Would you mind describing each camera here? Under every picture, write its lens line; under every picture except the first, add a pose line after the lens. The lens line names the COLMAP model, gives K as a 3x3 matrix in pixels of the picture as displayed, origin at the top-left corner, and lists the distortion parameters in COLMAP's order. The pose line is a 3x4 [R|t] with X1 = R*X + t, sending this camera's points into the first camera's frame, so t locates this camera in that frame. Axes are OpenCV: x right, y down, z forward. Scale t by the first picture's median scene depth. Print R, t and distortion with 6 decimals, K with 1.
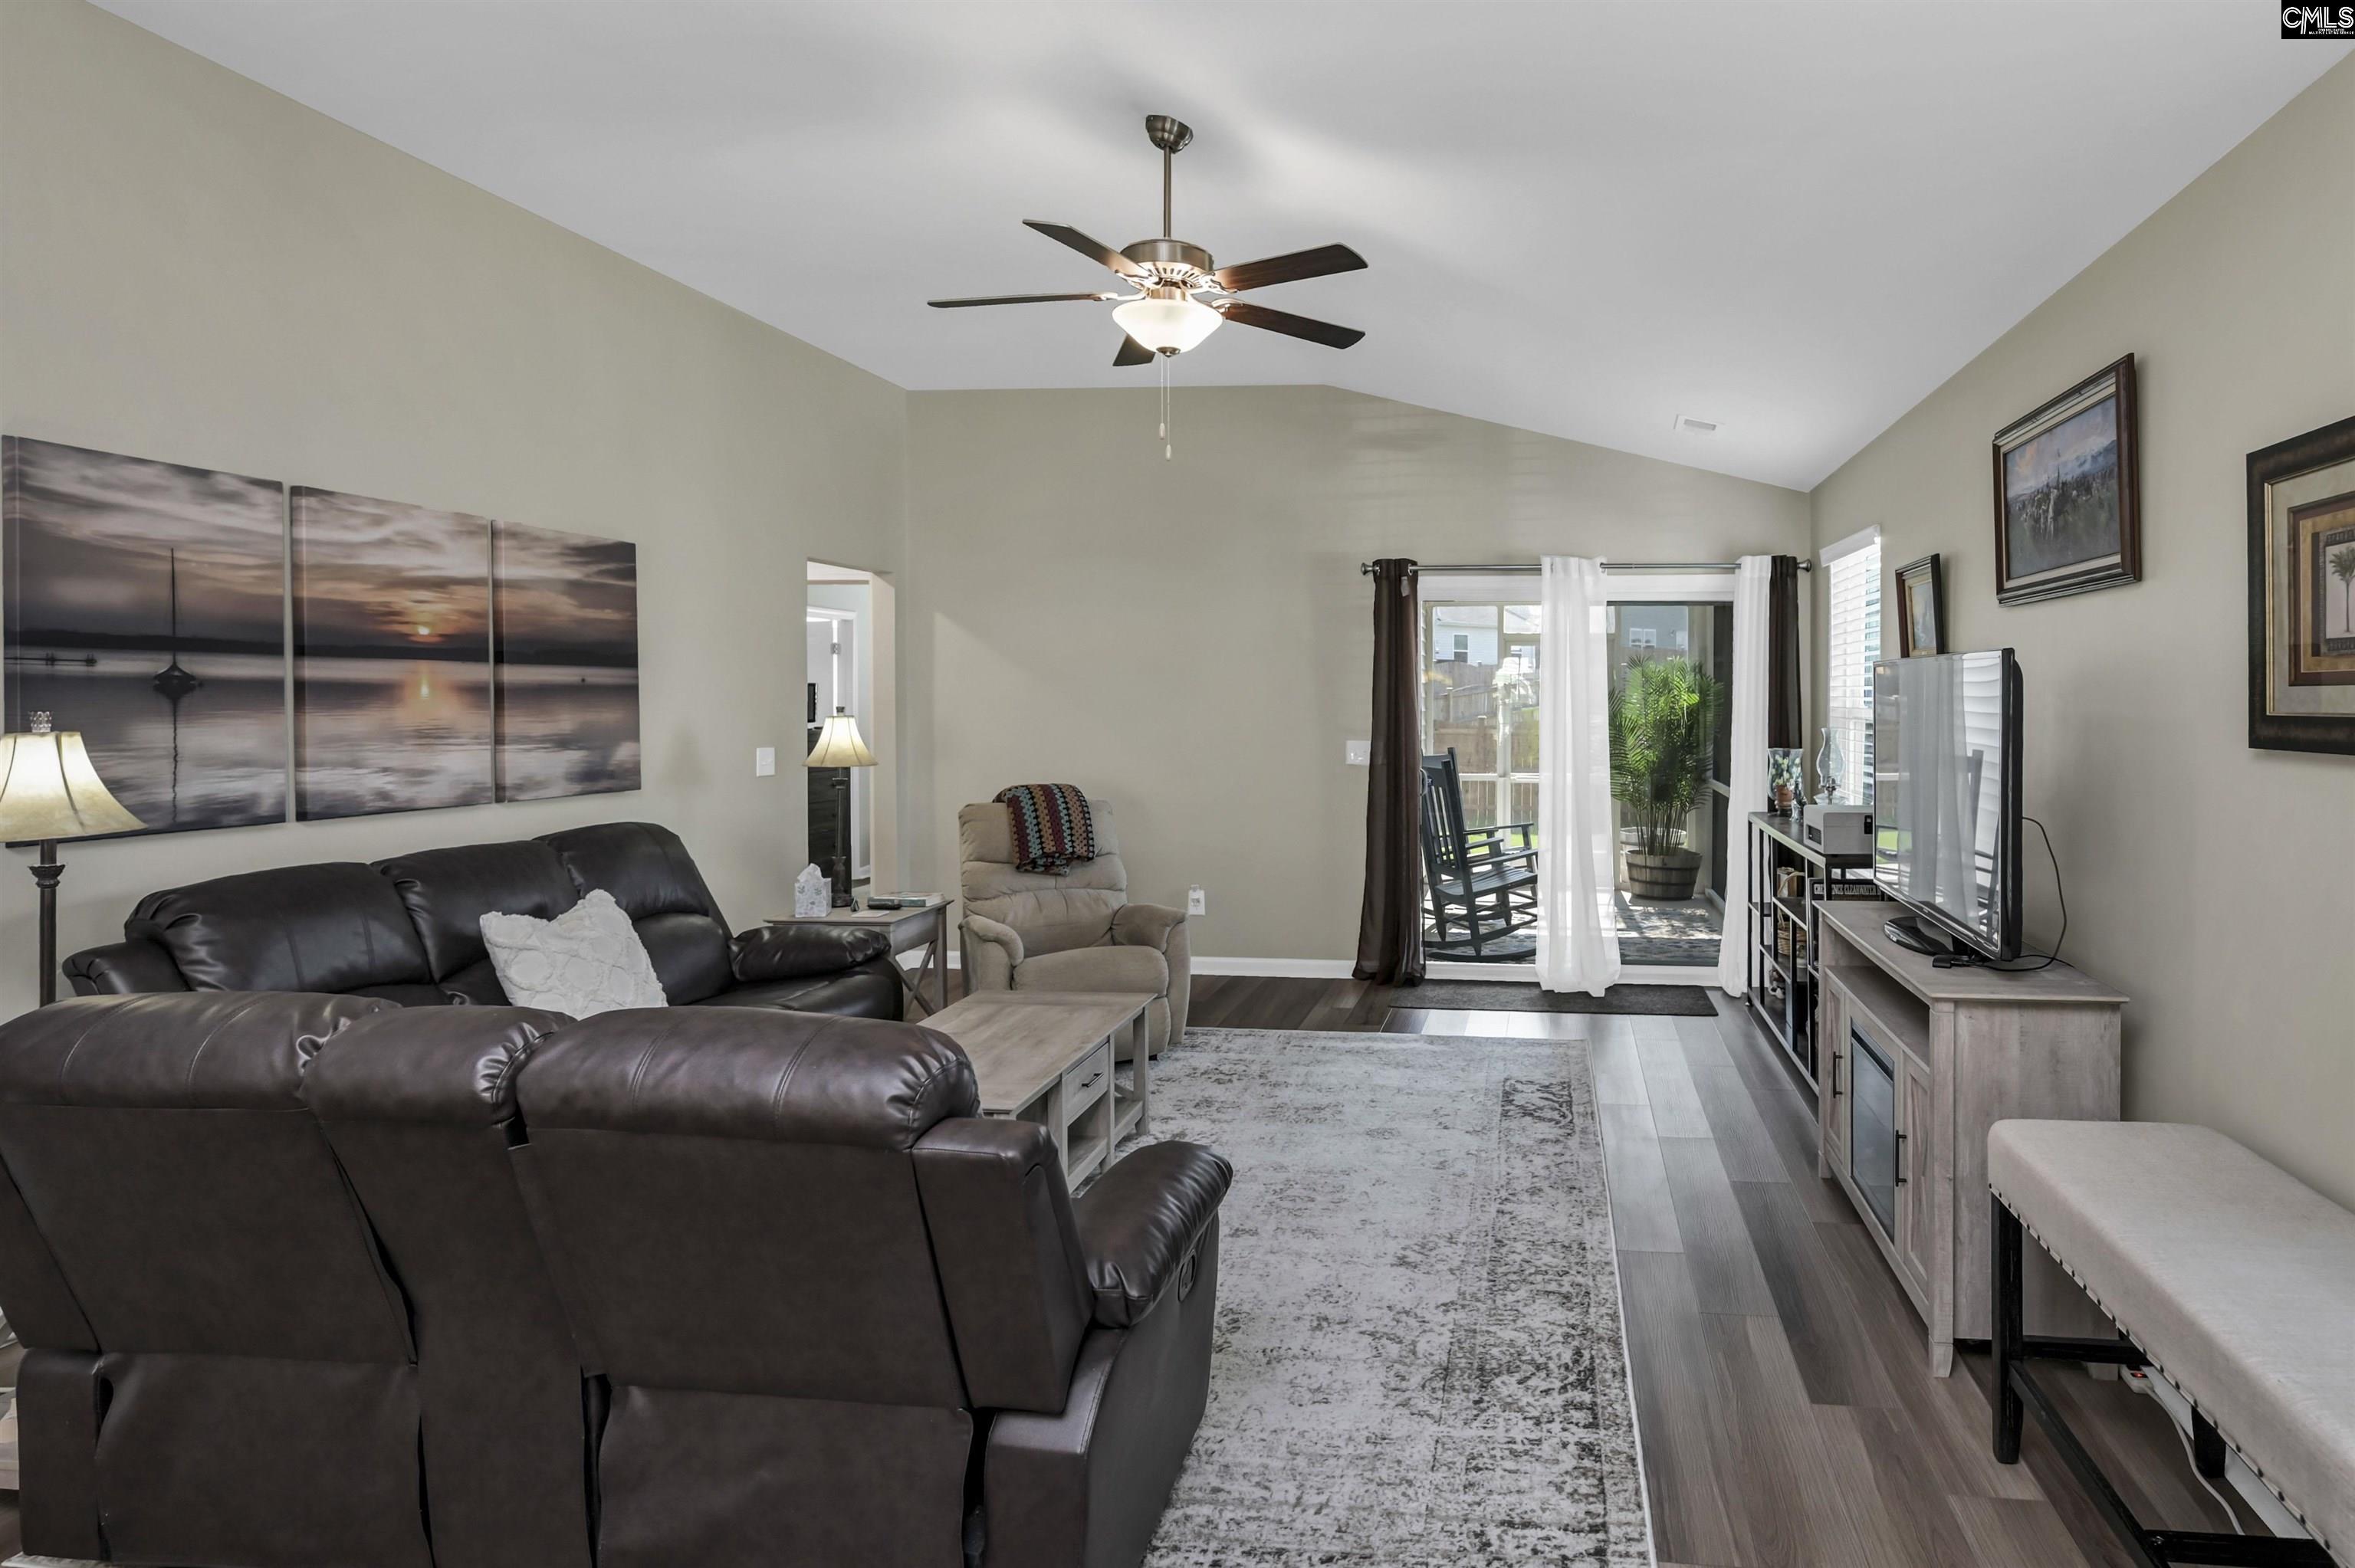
lens RADIAL K [[1273.7, 0, 1431.0], [0, 1273.7, 716.8], [0, 0, 1]] dist [-0.001199, -0.001010]
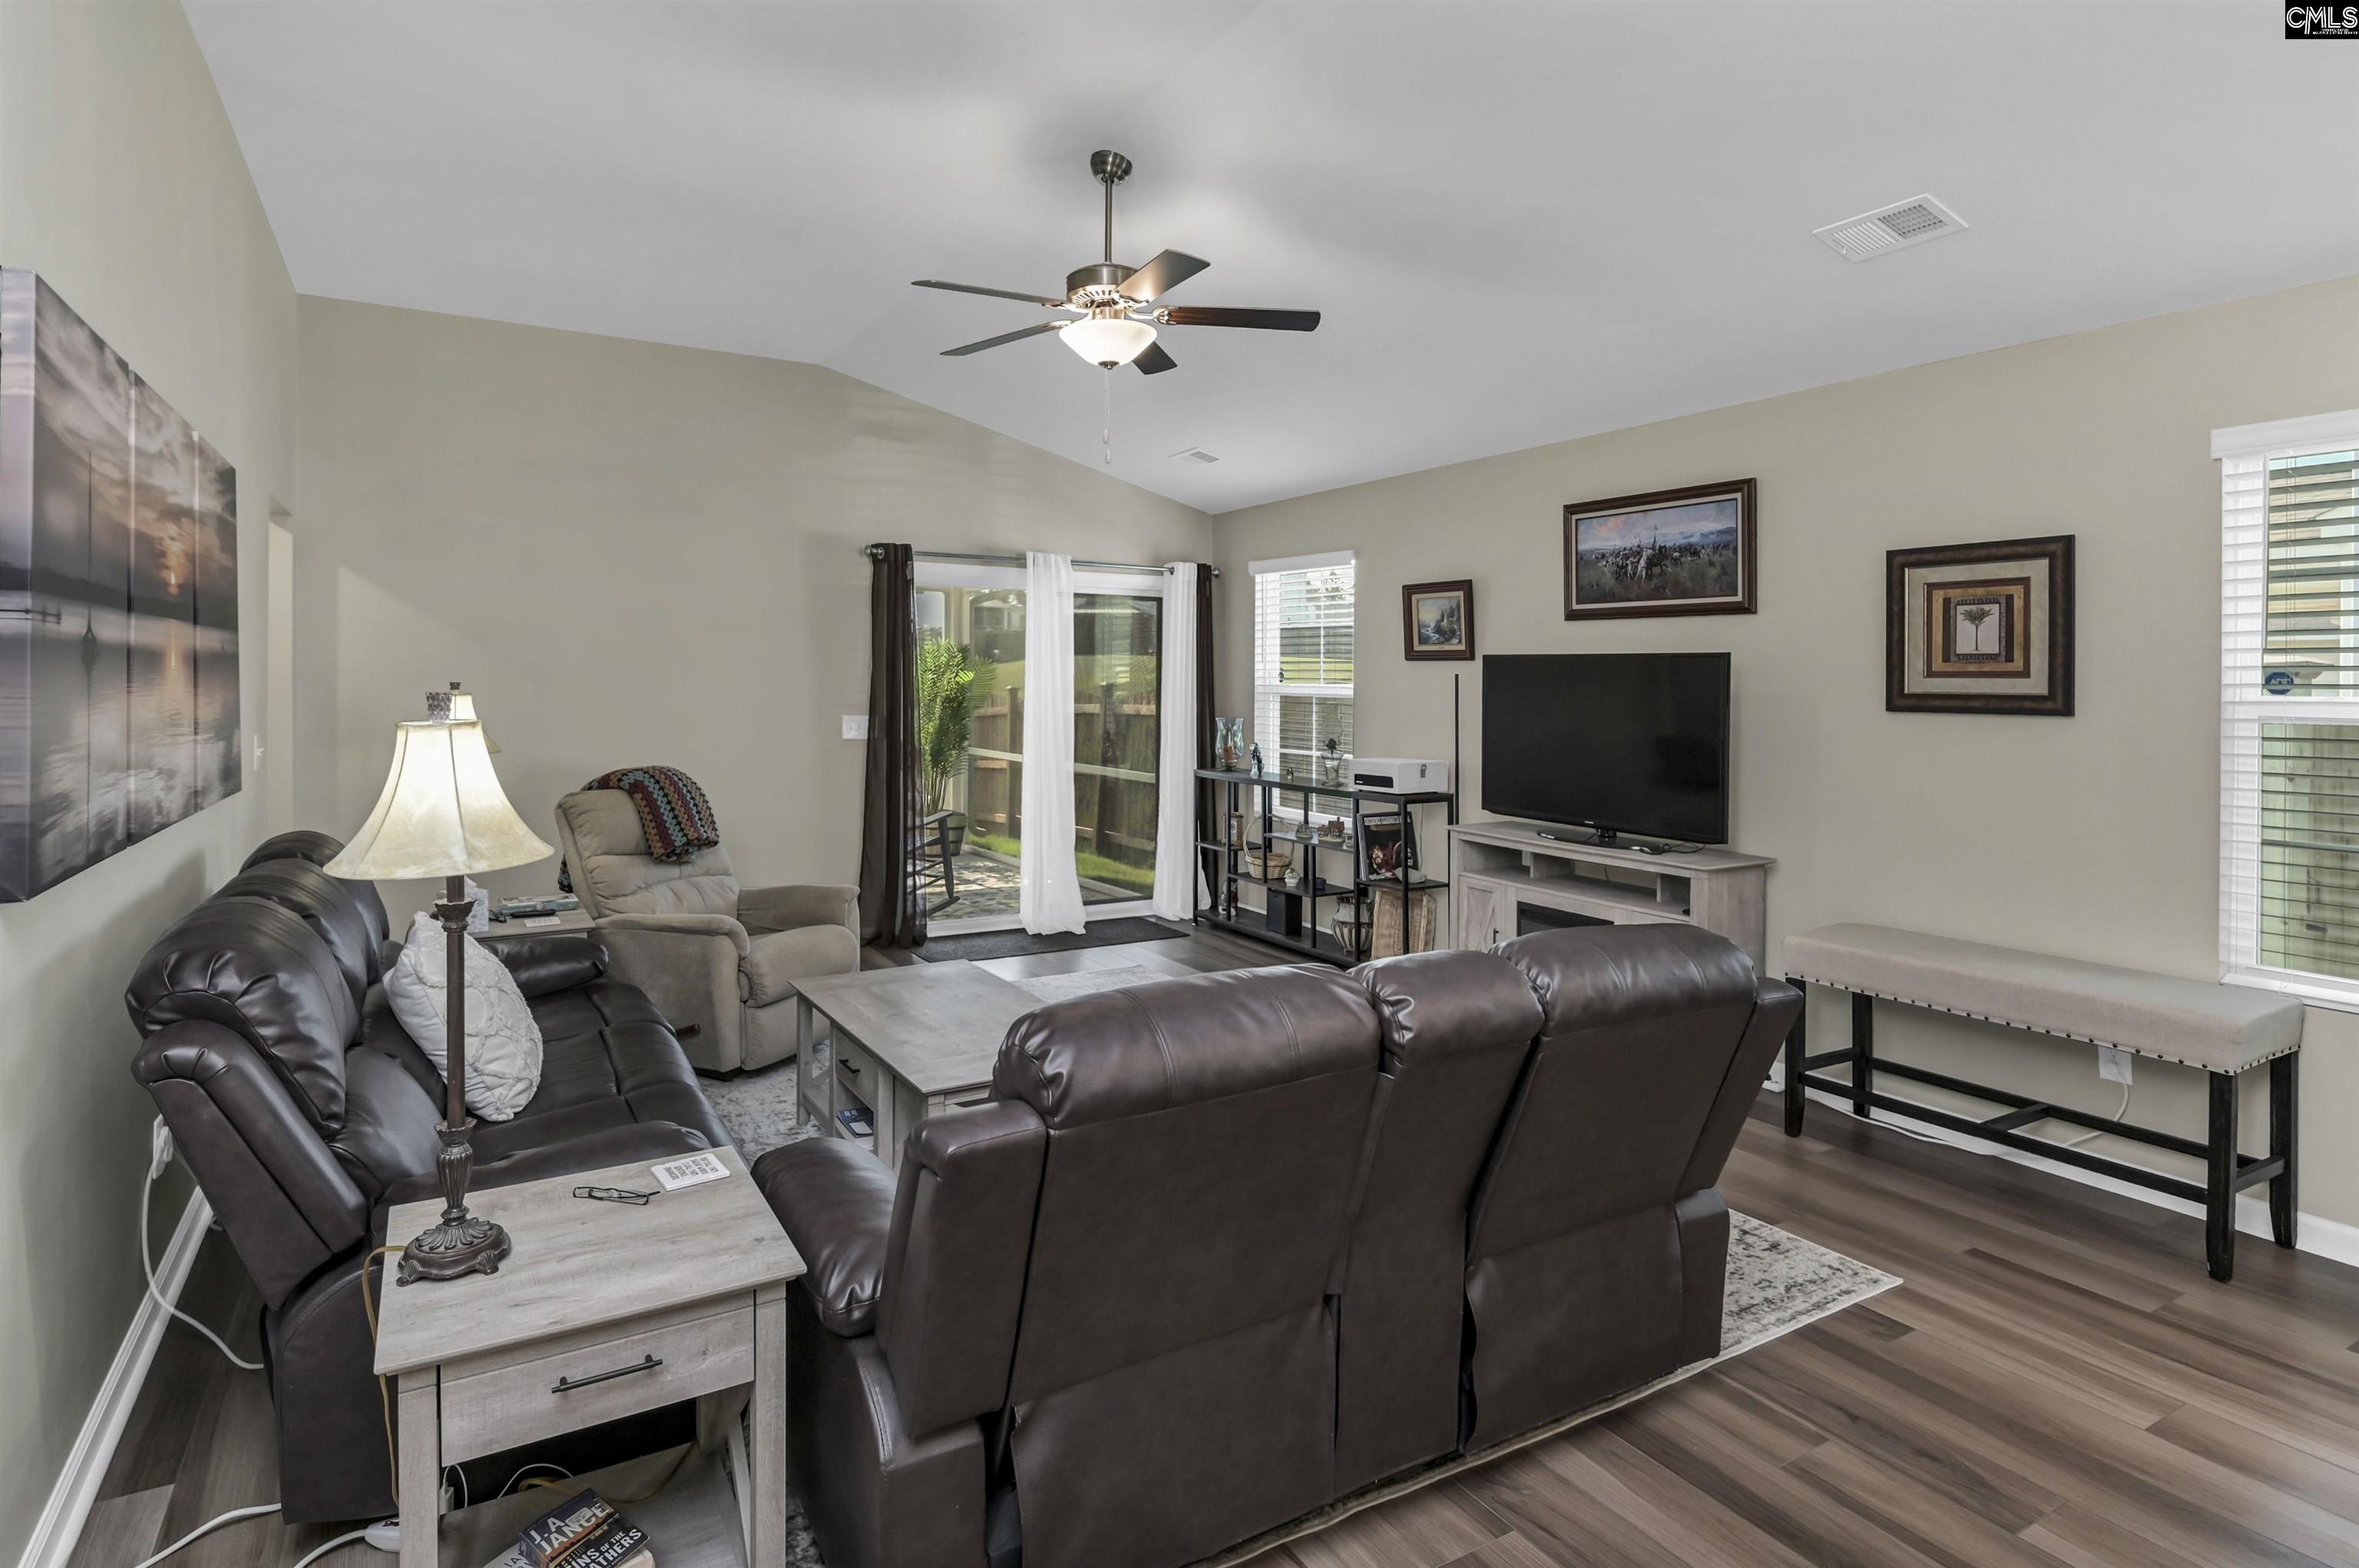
lens RADIAL K [[1205.5, 0, 1115.2], [0, 1205.5, 675.3], [0, 0, 1]] dist [-0.000307, -0.000429]
pose [[0.818475, 0.005946, 0.574512, -0.551570], [0.001007, 0.999930, -0.011784, -0.003152], [-0.574542, 0.010223, 0.818411, 0.094331]]
